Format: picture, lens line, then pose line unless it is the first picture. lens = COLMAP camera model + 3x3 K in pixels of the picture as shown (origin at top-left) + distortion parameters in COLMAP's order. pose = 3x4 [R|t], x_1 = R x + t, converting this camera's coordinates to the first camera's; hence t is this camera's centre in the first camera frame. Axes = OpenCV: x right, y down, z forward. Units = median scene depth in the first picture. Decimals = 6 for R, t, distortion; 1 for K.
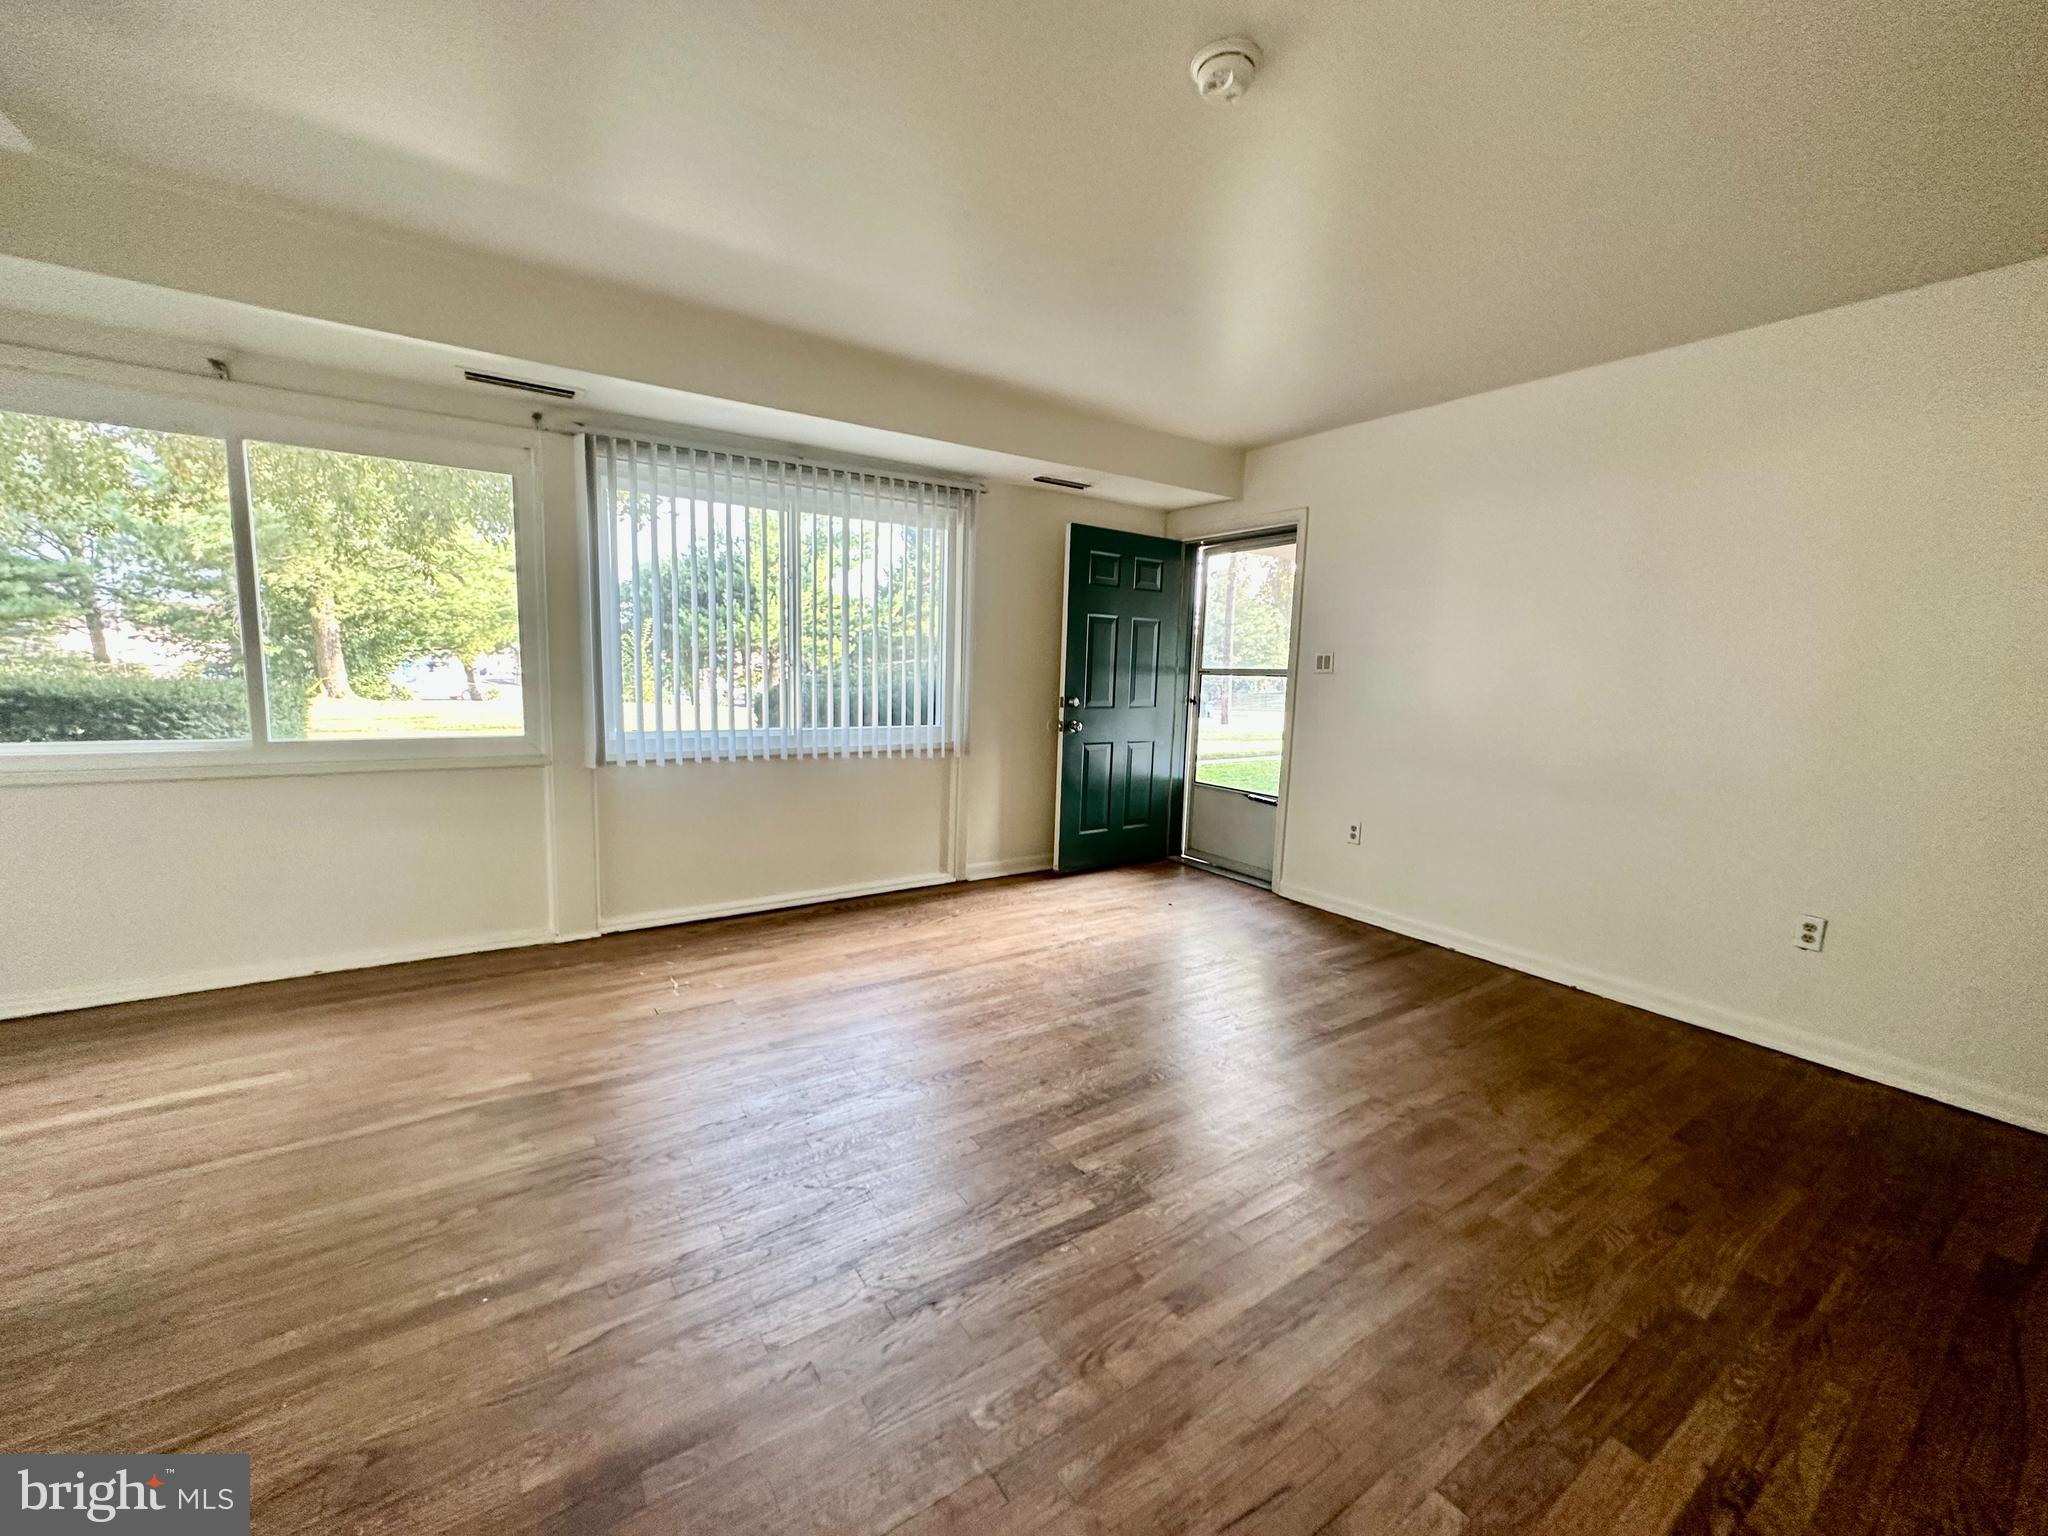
lens RADIAL K [[812.6, 0, 1016.2], [0, 812.6, 759.6], [0, 0, 1]] dist [-0.002449, 0.000414]
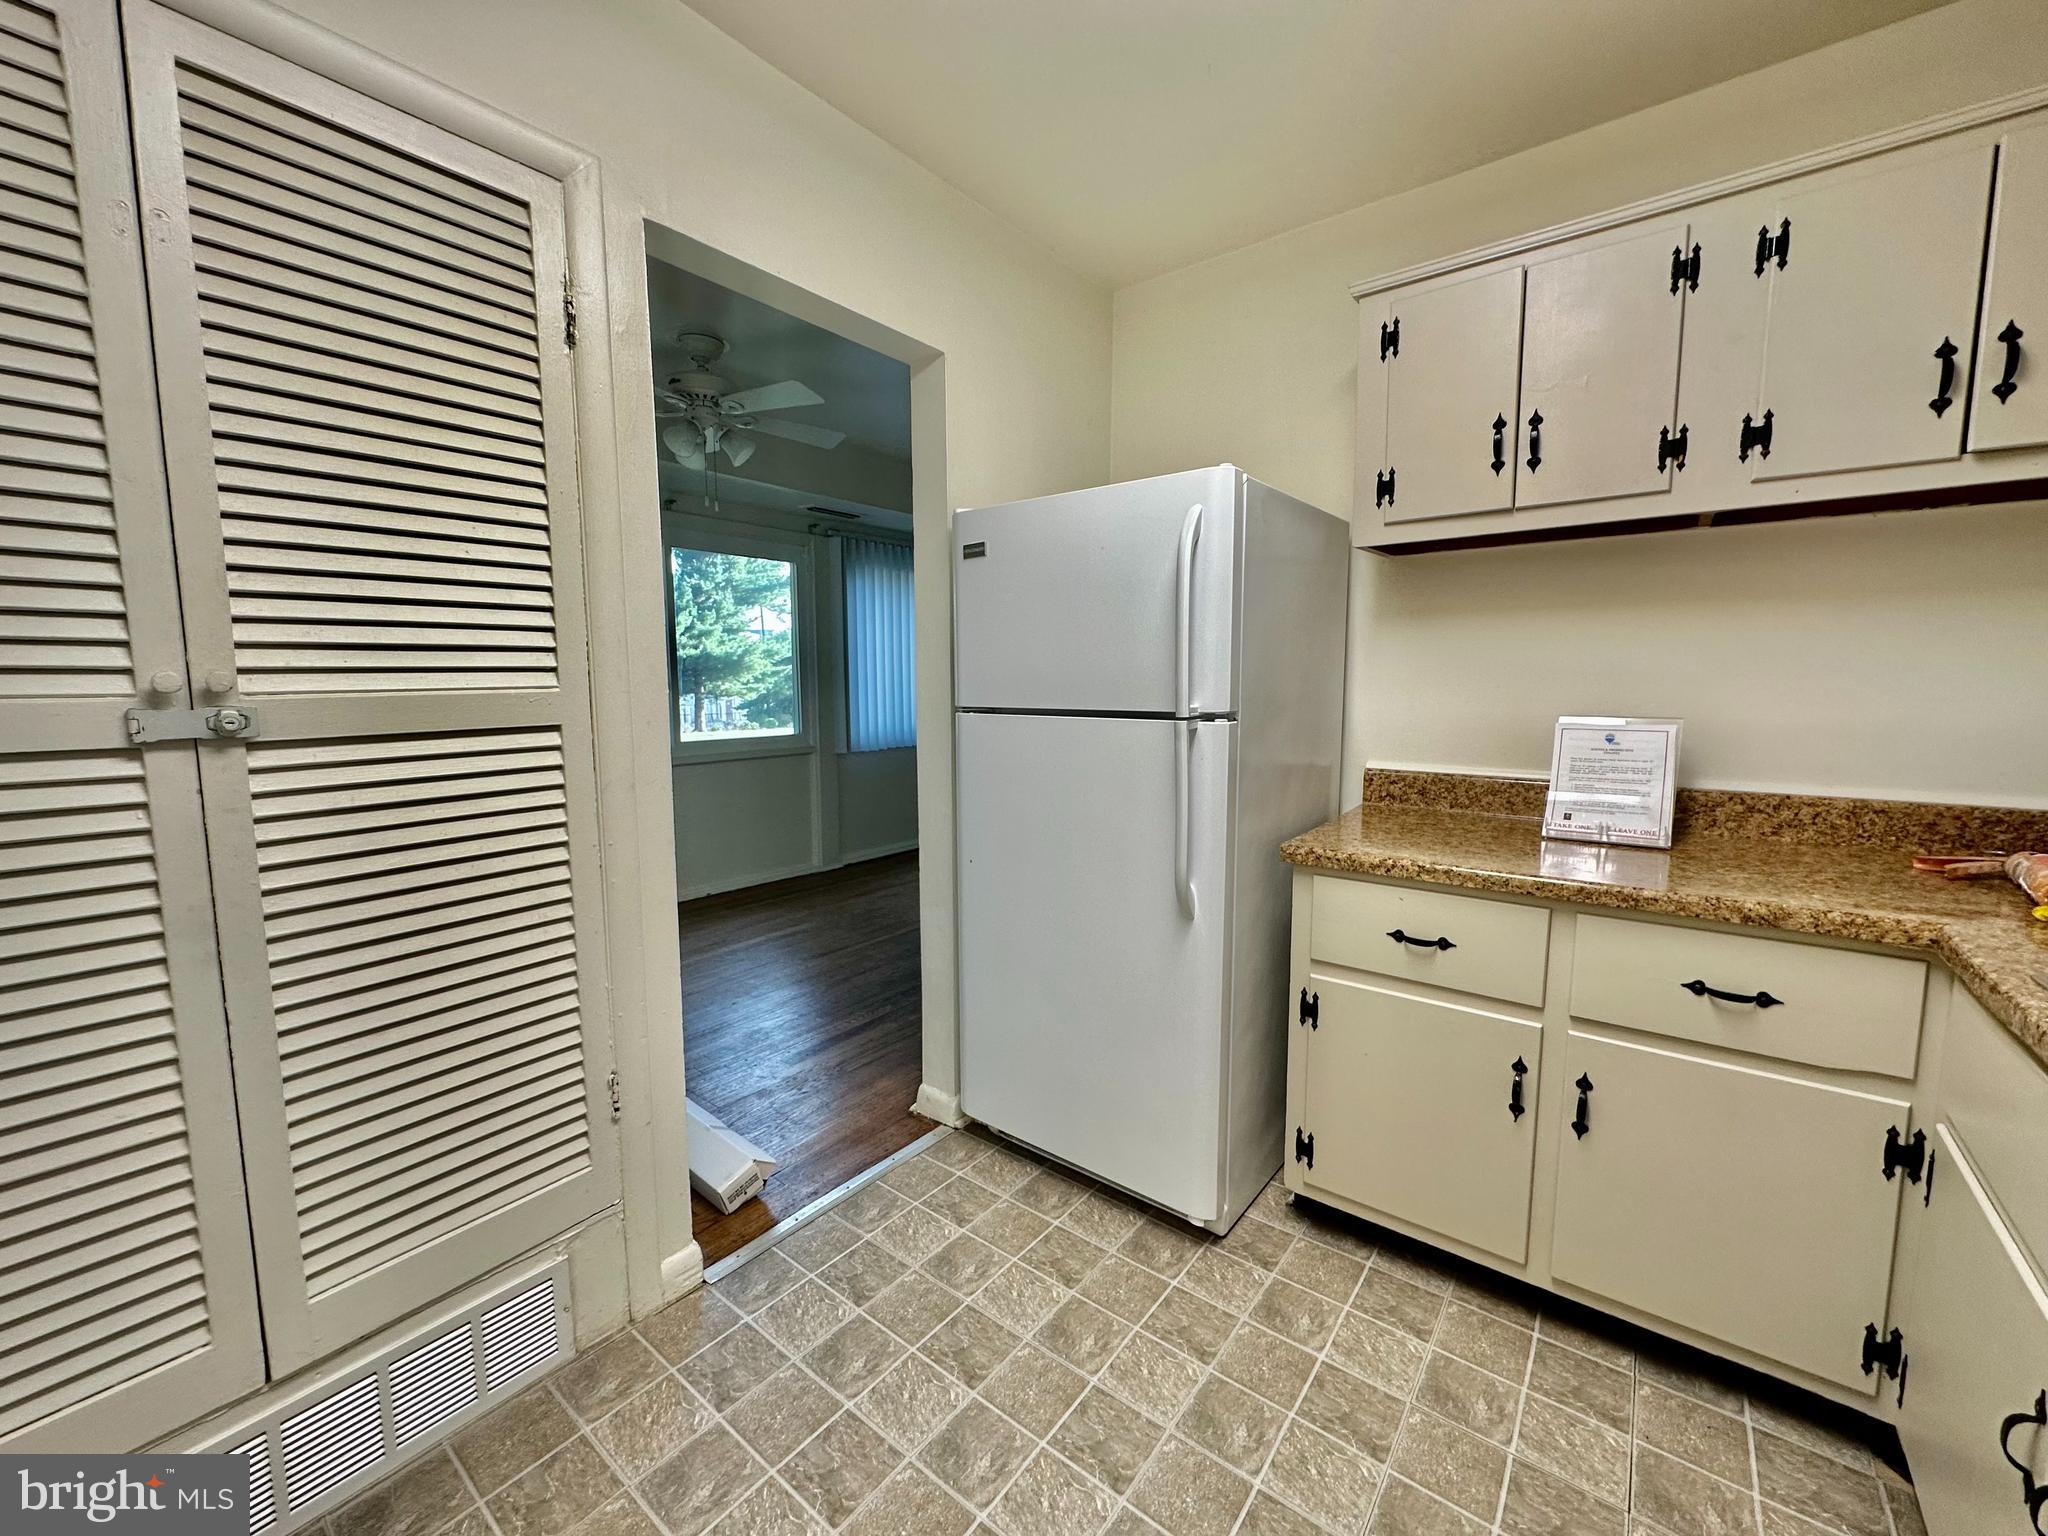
lens RADIAL K [[812.6, 0, 991.5], [0, 812.6, 755.3], [0, 0, 1]] dist [-0.002449, 0.000414]
pose [[0.962028, -0.066219, 0.264796, -0.650874], [0.071466, 0.997391, -0.010222, 0.050766], [-0.263428, 0.028758, 0.964250, -0.534365]]
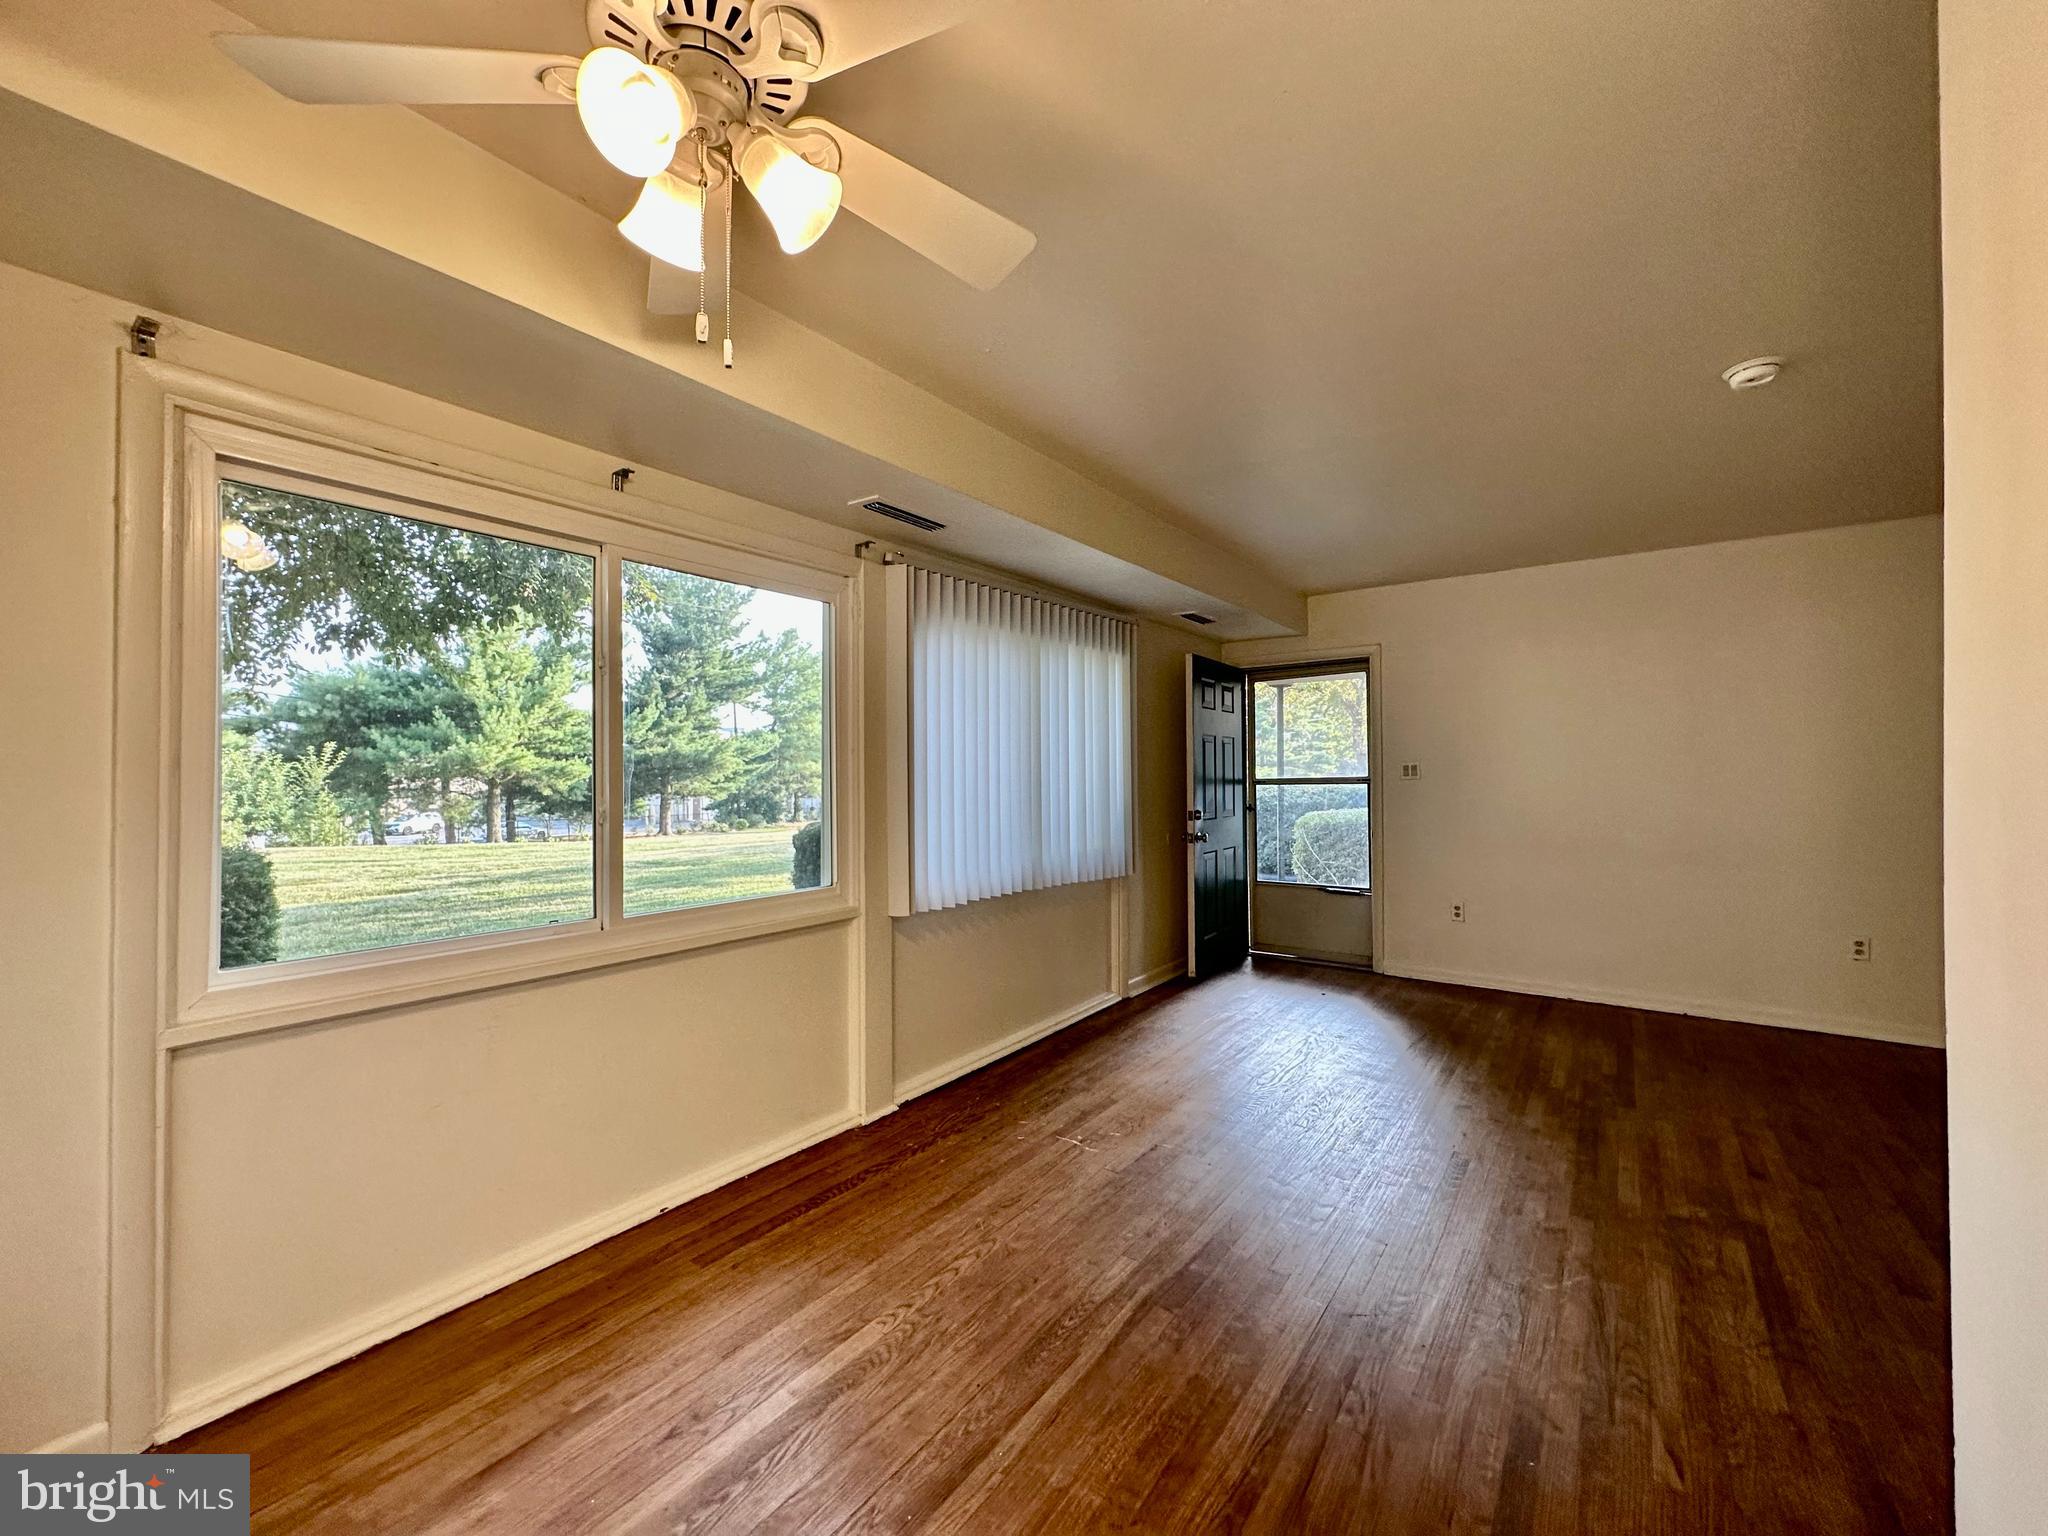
lens RADIAL K [[812.6, 0, 1014.8], [0, 812.6, 768.5], [0, 0, 1]] dist [-0.002449, 0.000414]
pose [[0.943646, -0.037361, 0.328841, -0.690054], [0.077495, 0.990928, -0.109797, -0.044340], [-0.321756, 0.129093, 0.937981, 0.083828]]
